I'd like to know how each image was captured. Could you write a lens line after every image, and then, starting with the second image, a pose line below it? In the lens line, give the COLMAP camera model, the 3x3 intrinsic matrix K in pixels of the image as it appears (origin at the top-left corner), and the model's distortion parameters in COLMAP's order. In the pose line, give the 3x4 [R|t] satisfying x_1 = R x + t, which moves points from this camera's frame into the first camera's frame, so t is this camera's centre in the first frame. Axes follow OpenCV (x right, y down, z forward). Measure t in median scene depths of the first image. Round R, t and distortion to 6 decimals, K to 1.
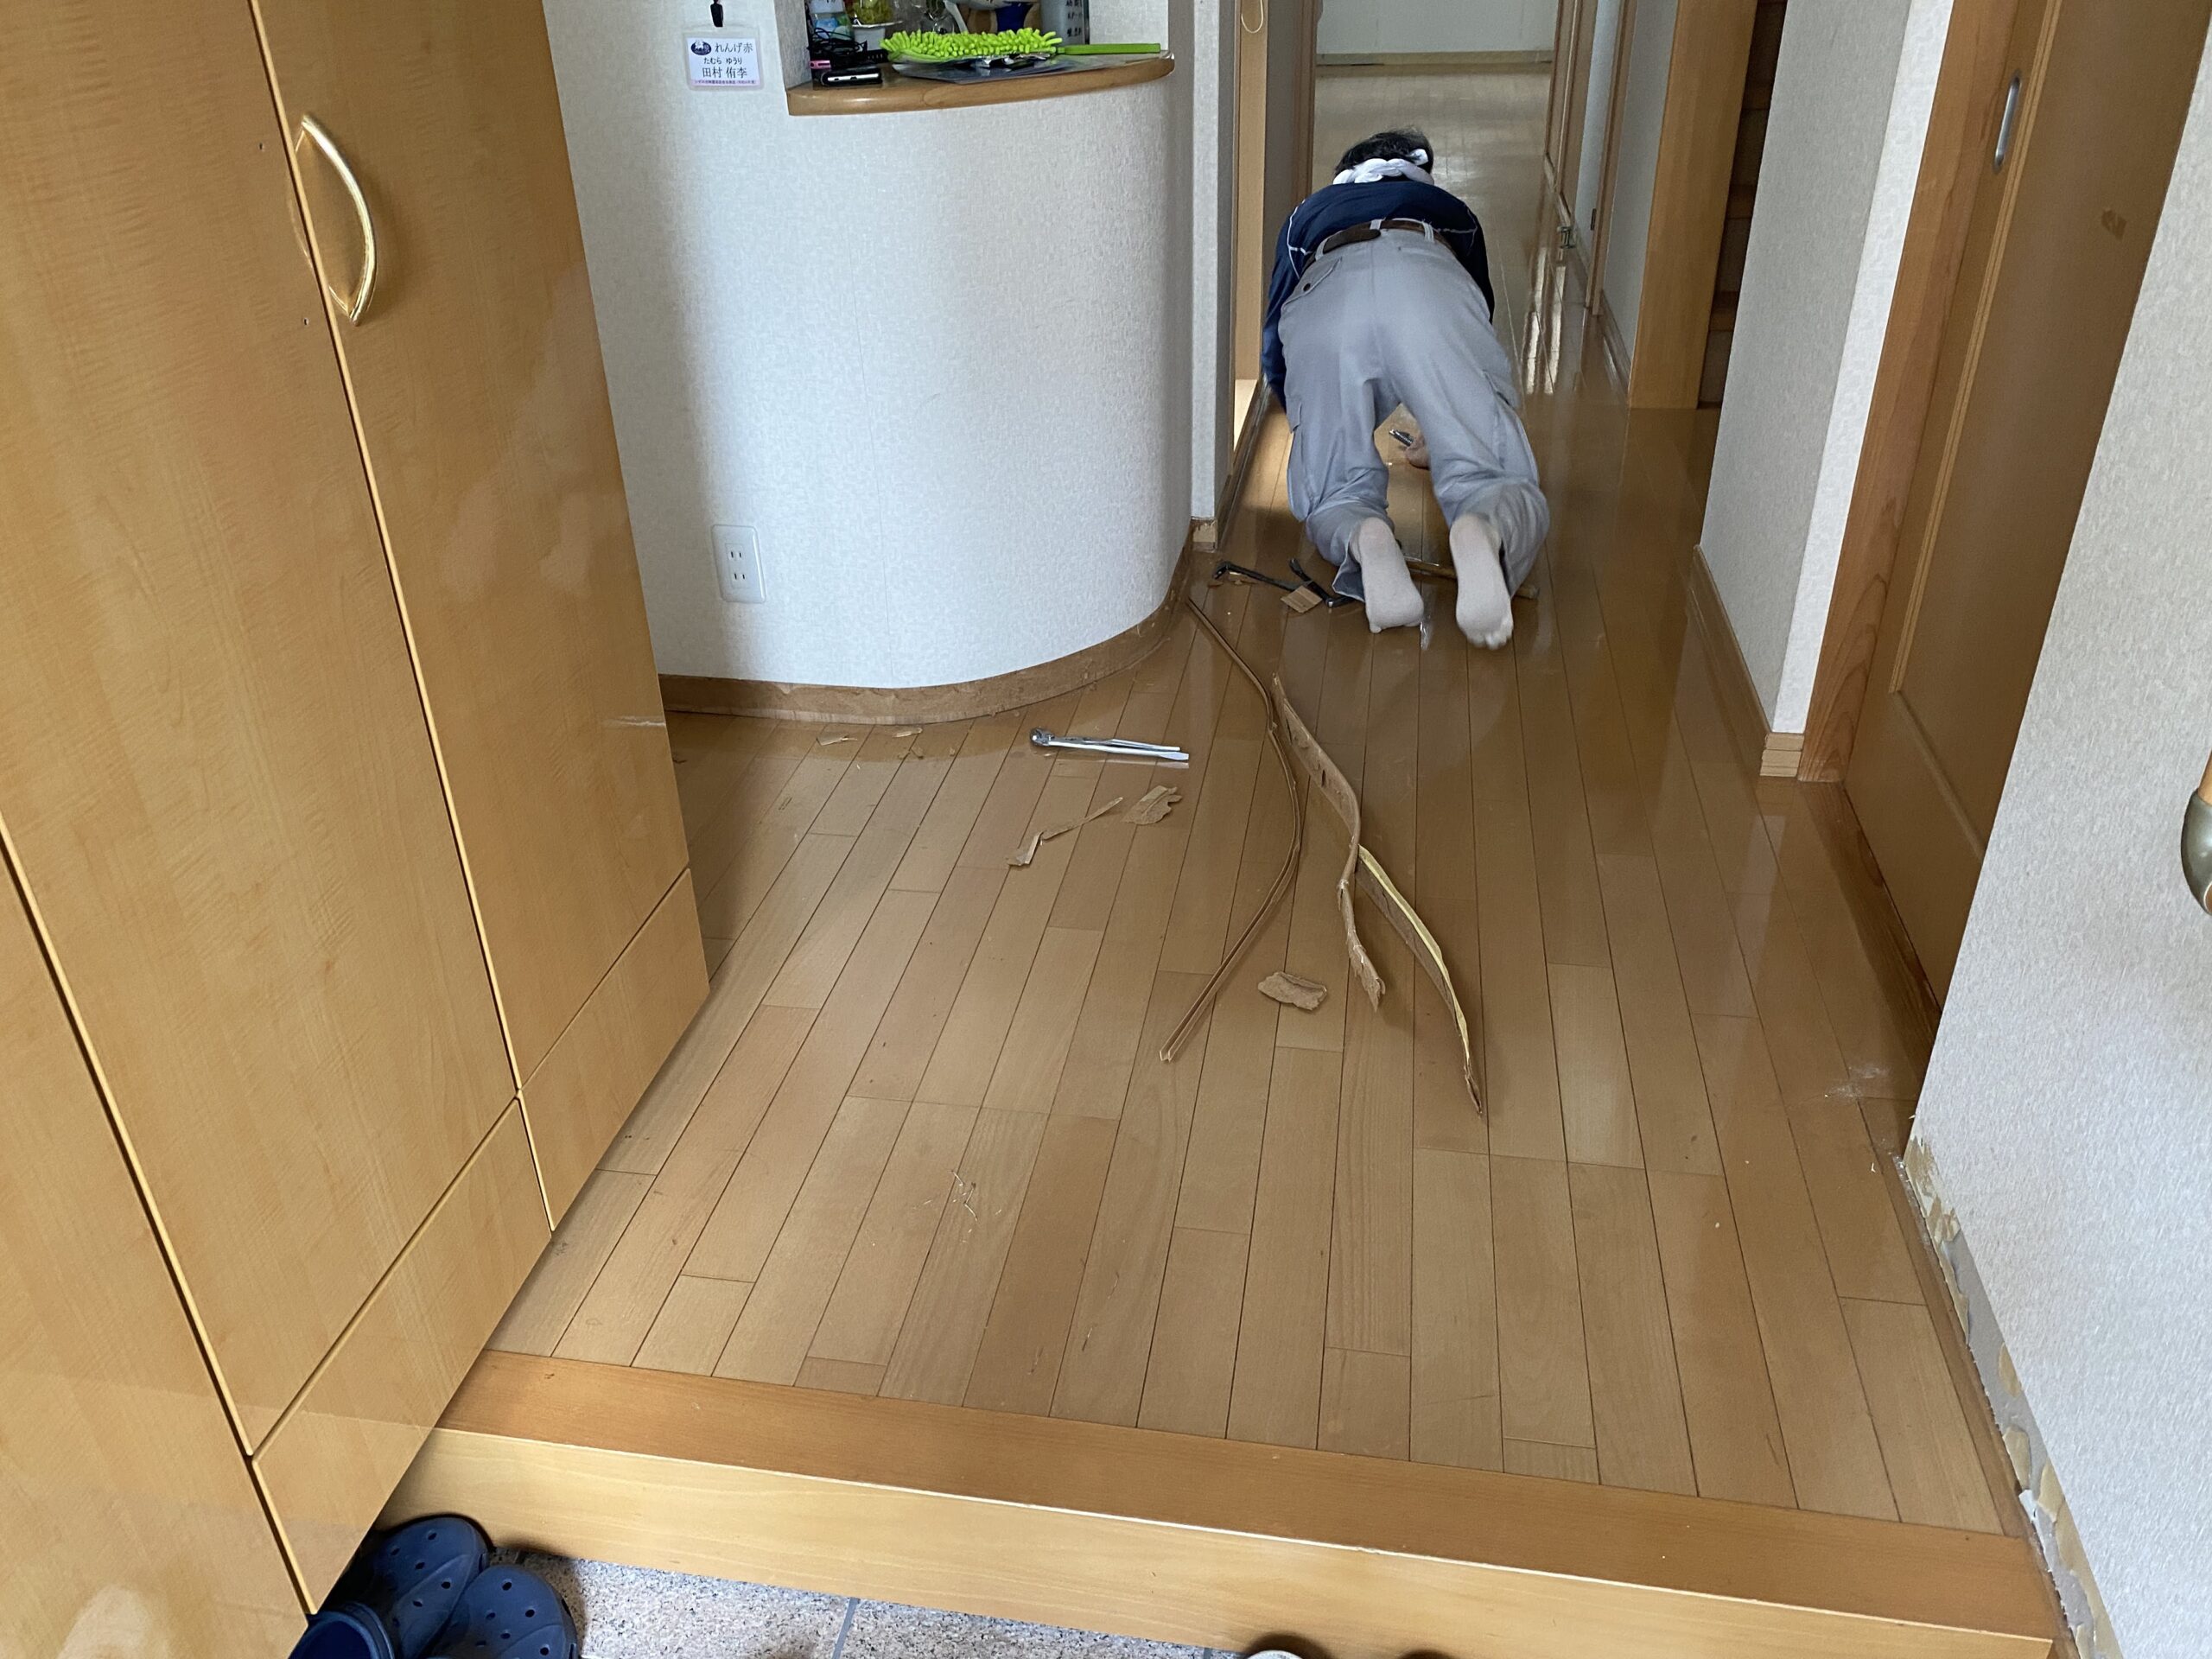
lens RADIAL K [[1679.7, 0, 1086.1], [0, 1679.7, 846.2], [0, 0, 1]] dist [0.063730, -0.086285]
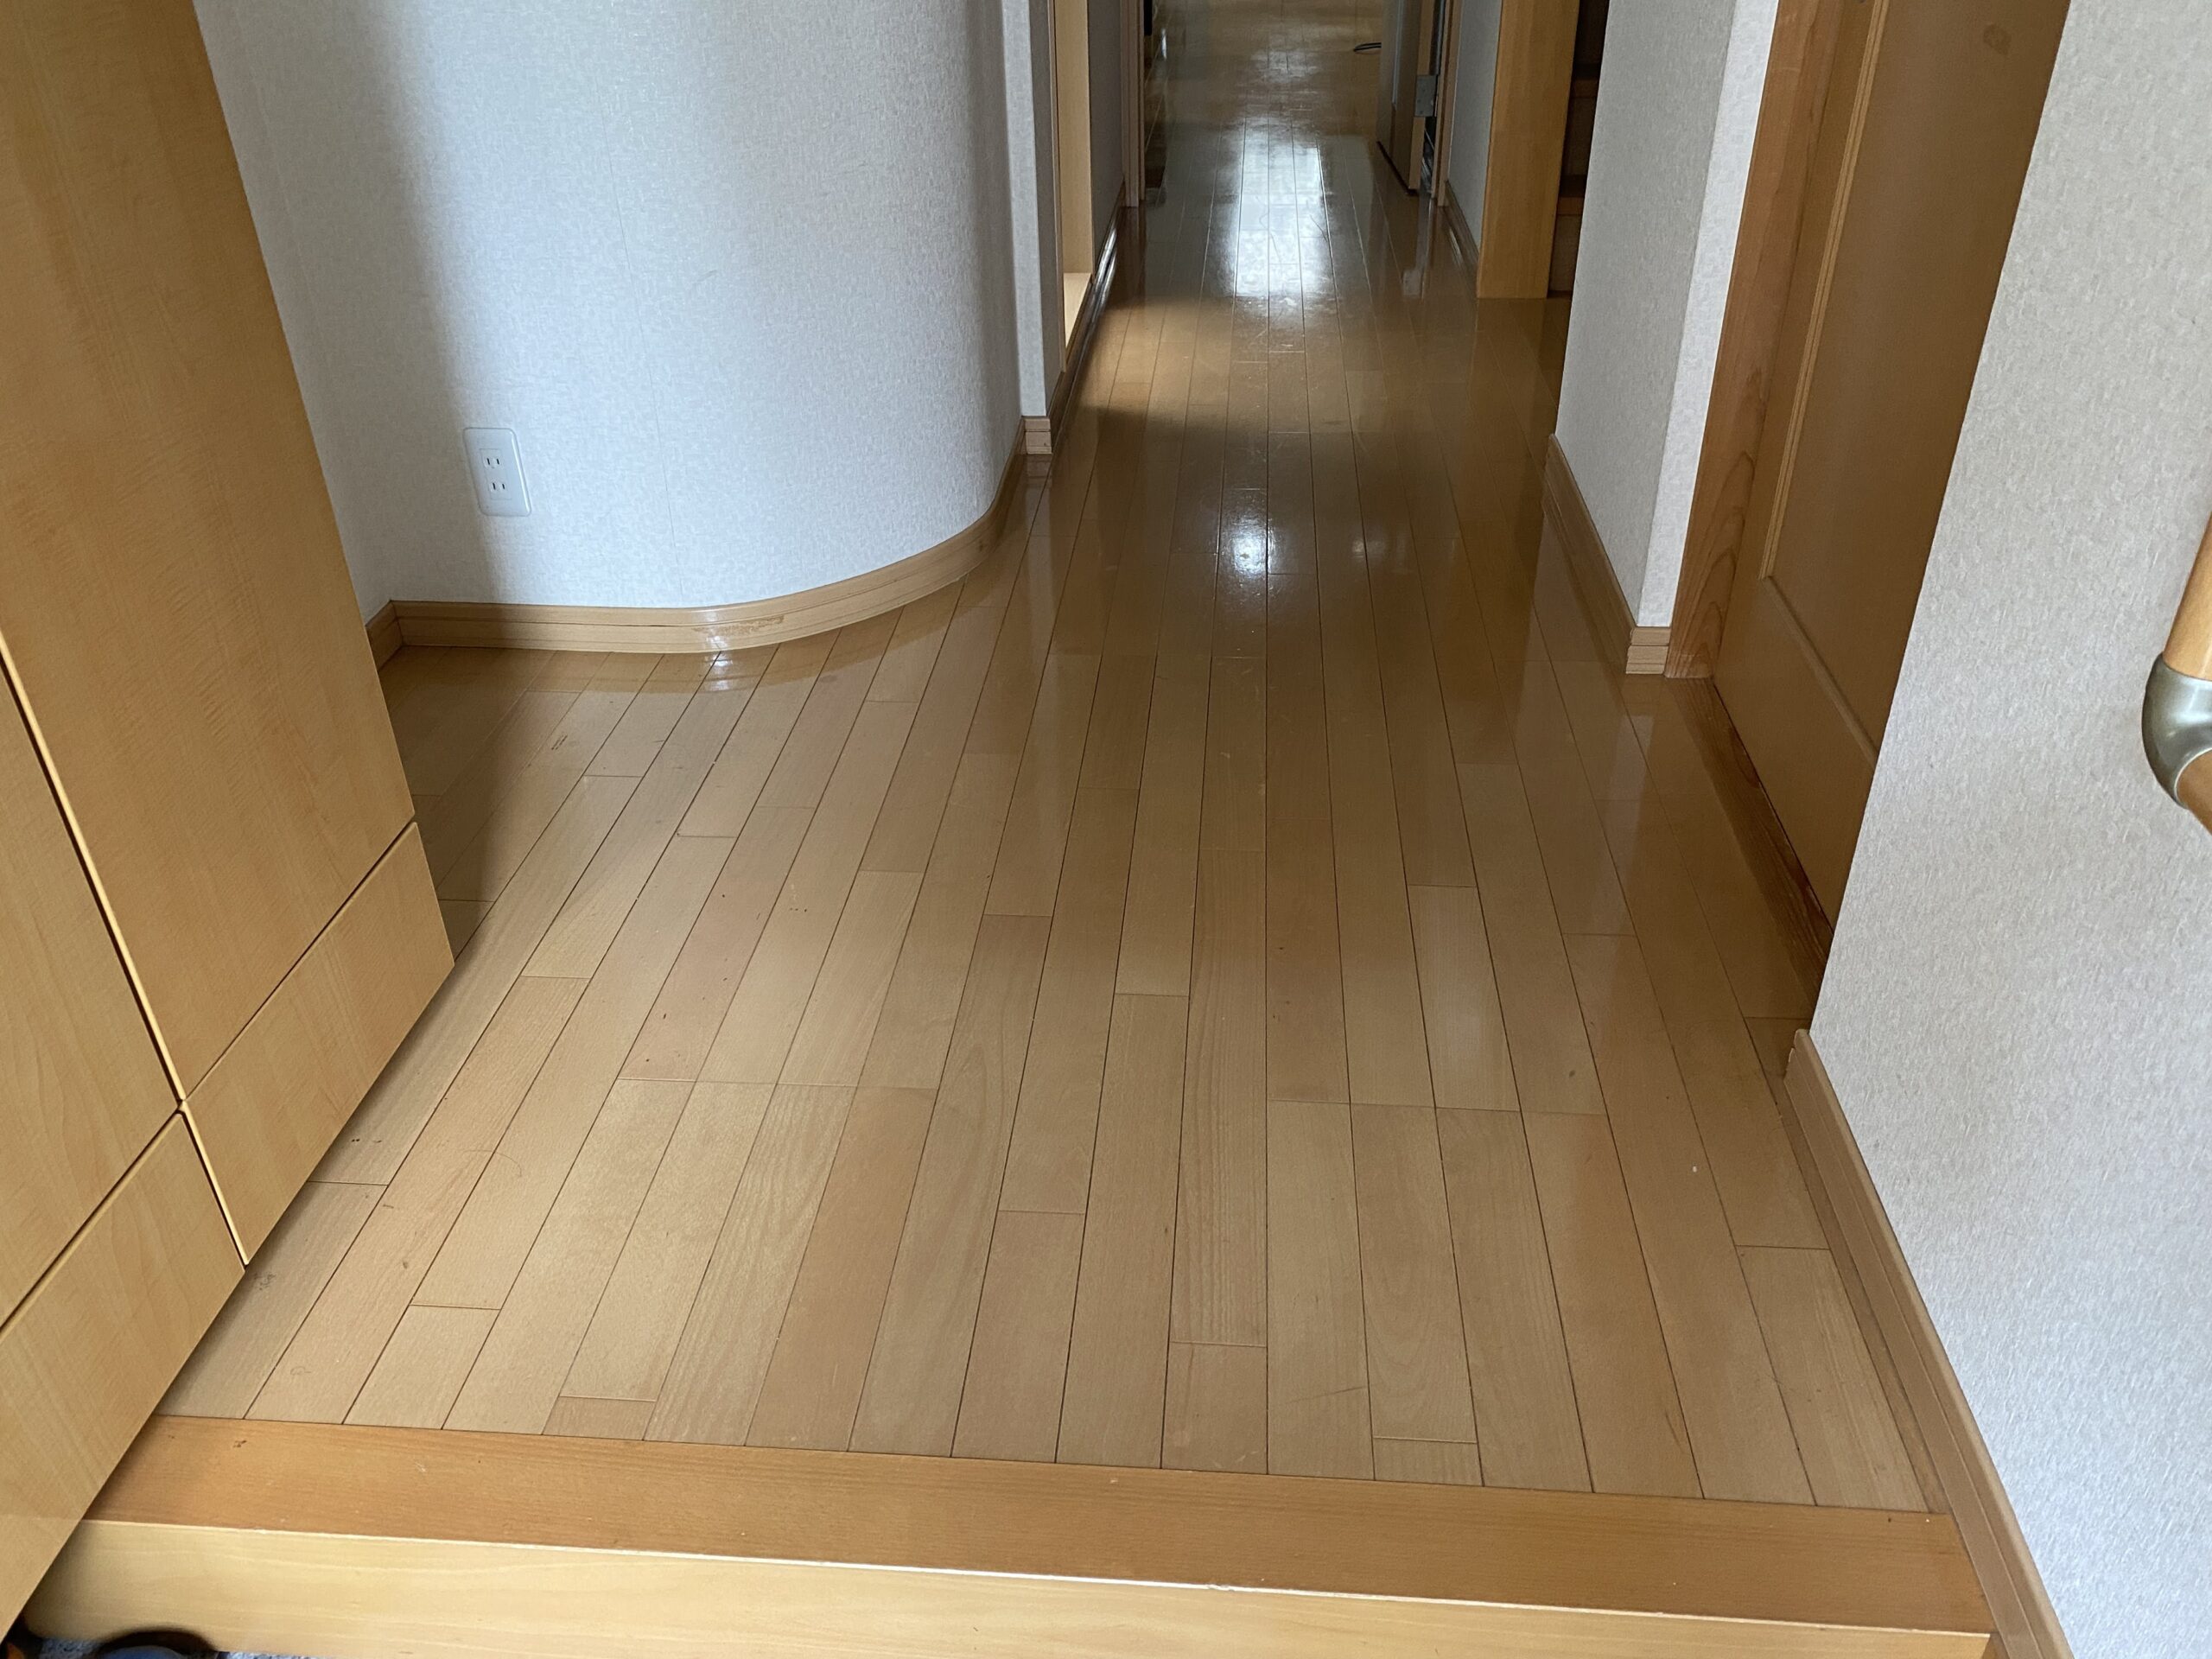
lens RADIAL K [[1679.8, 0, 1106.0], [0, 1679.8, 829.5], [0, 0, 1]] dist [0.057754, -0.090652]
pose [[0.995590, -0.042165, 0.083797, 0.040870], [0.039407, 0.998634, 0.034305, 0.001520], [-0.085129, -0.030851, 0.995892, 0.127623]]
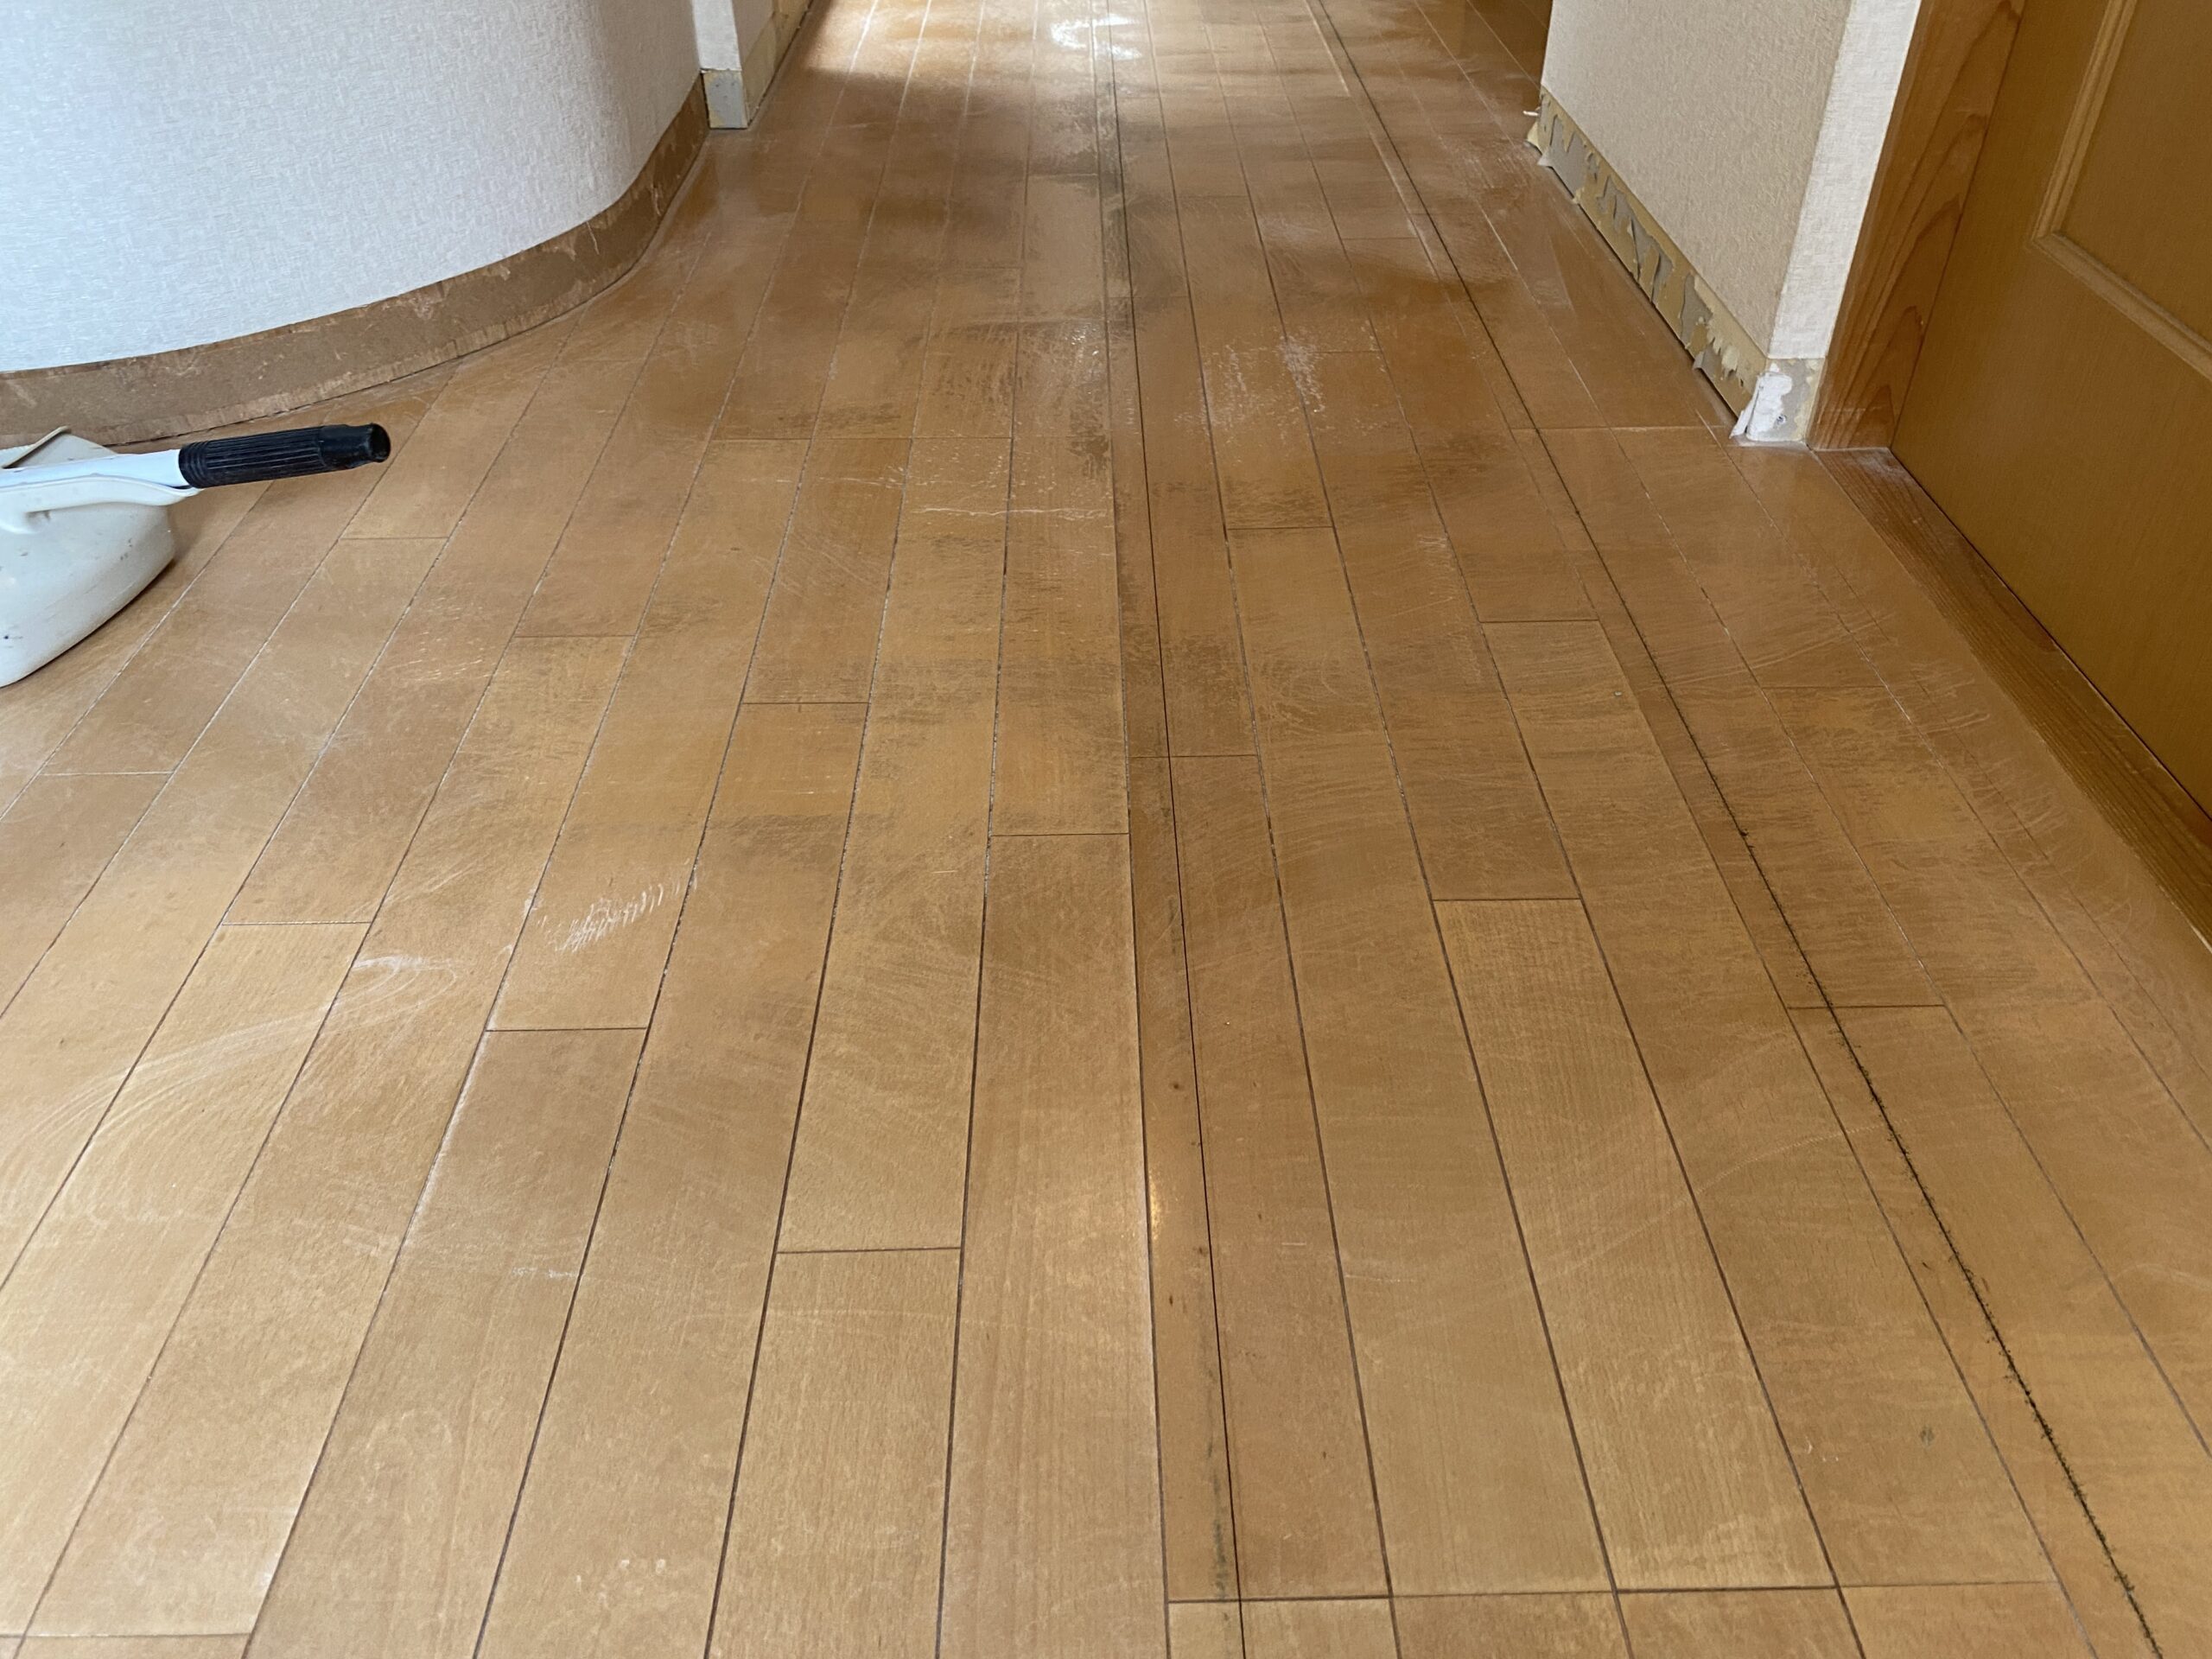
lens RADIAL K [[1679.8, 0, 1106.0], [0, 1679.8, 829.5], [0, 0, 1]] dist [0.057754, -0.090652]
pose [[0.980855, -0.098278, 0.168119, 0.141166], [0.075050, 0.987396, 0.139345, -0.017095], [-0.179695, -0.124060, 0.975868, 0.699820]]
